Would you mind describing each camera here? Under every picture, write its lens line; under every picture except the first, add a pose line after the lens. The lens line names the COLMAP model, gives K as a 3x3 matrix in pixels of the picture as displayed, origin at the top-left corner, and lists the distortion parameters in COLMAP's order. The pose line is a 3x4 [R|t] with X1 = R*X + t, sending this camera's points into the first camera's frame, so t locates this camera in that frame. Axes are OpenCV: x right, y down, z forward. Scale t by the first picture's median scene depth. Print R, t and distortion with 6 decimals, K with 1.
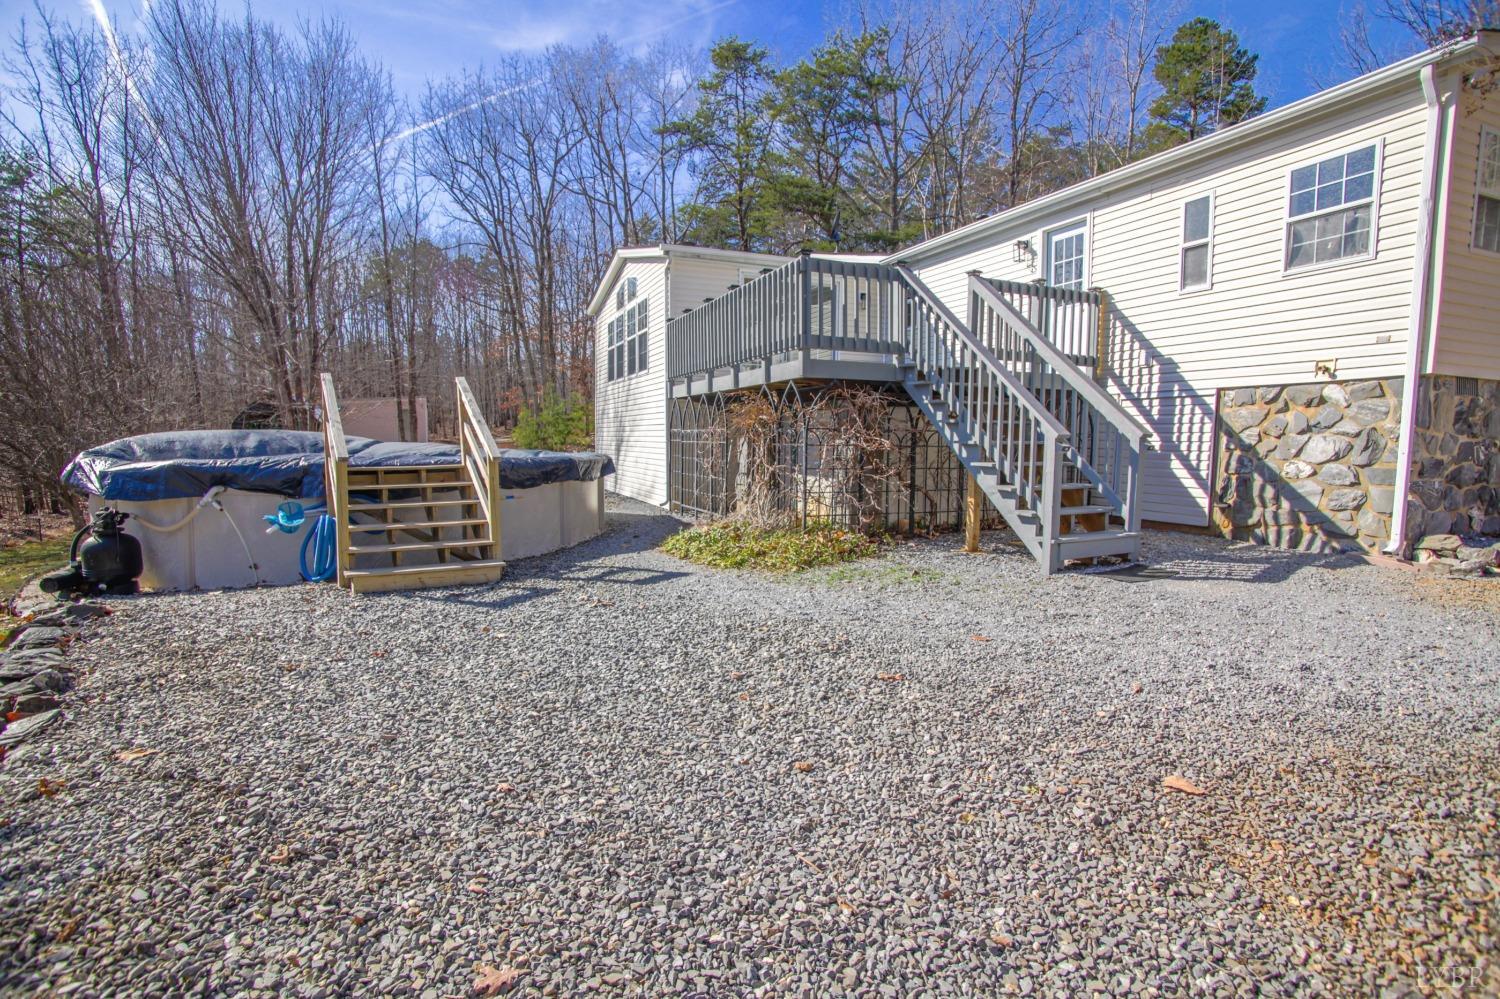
lens RADIAL K [[754.1, 0, 764.5], [0, 754.1, 500.8], [0, 0, 1]] dist [-0.024198, 0.008846]
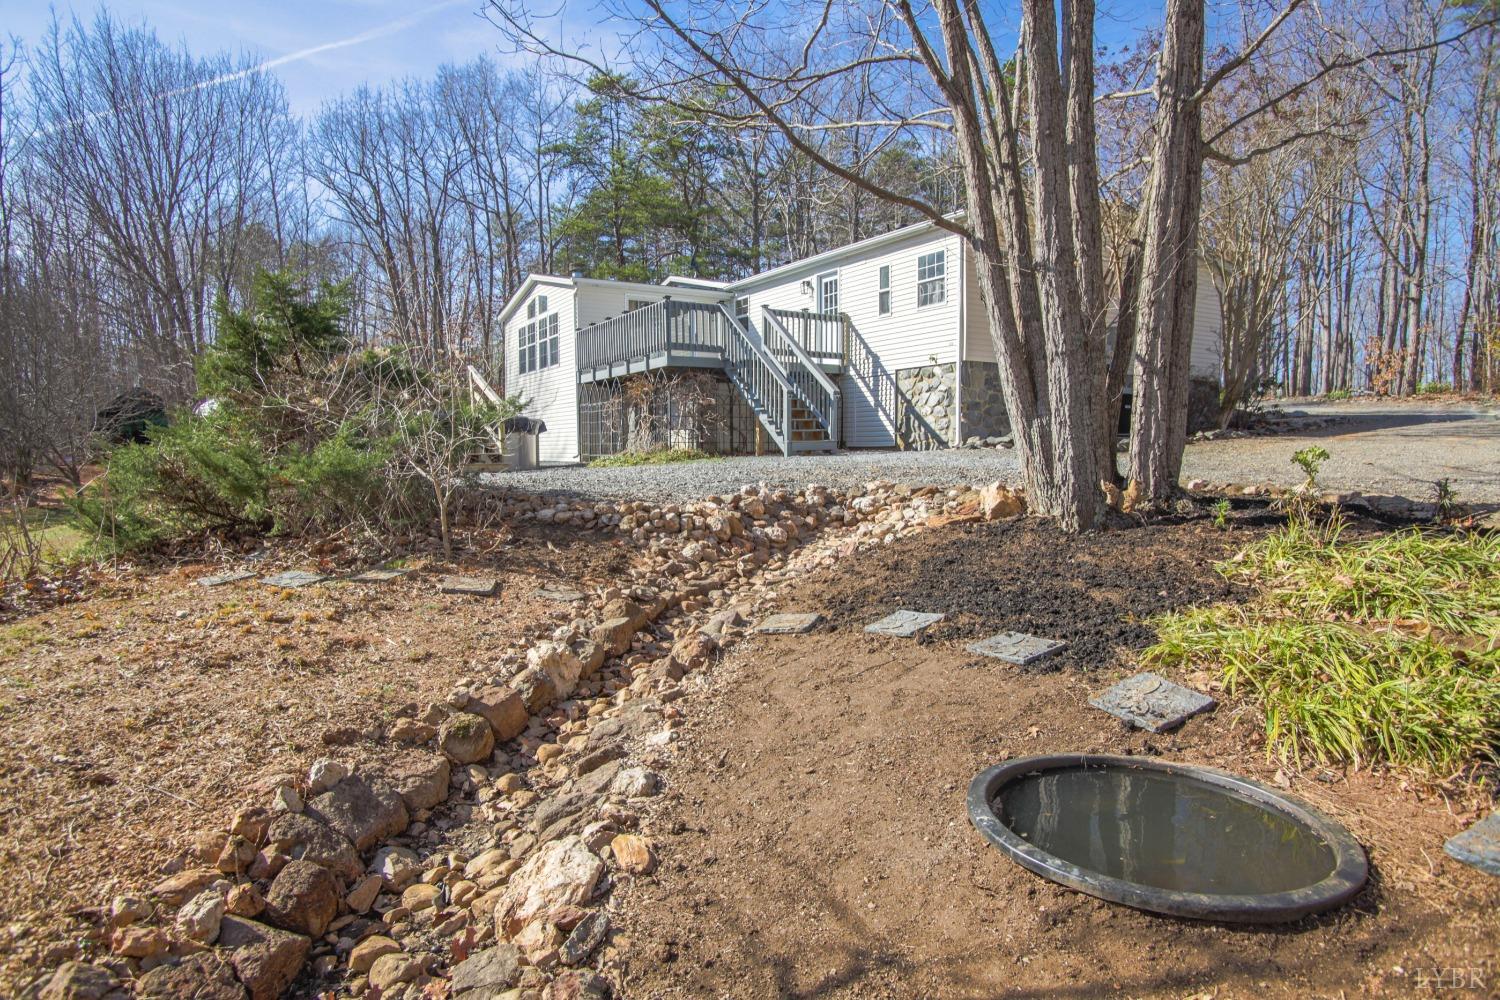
lens RADIAL K [[888.2, 0, 747.8], [0, 888.2, 494.5], [0, 0, 1]] dist [-0.009664, -0.000716]
pose [[0.992635, -0.023386, 0.118867, -0.016541], [0.027061, 0.999201, -0.029396, 0.190973], [-0.118085, 0.032397, 0.992475, -1.012659]]
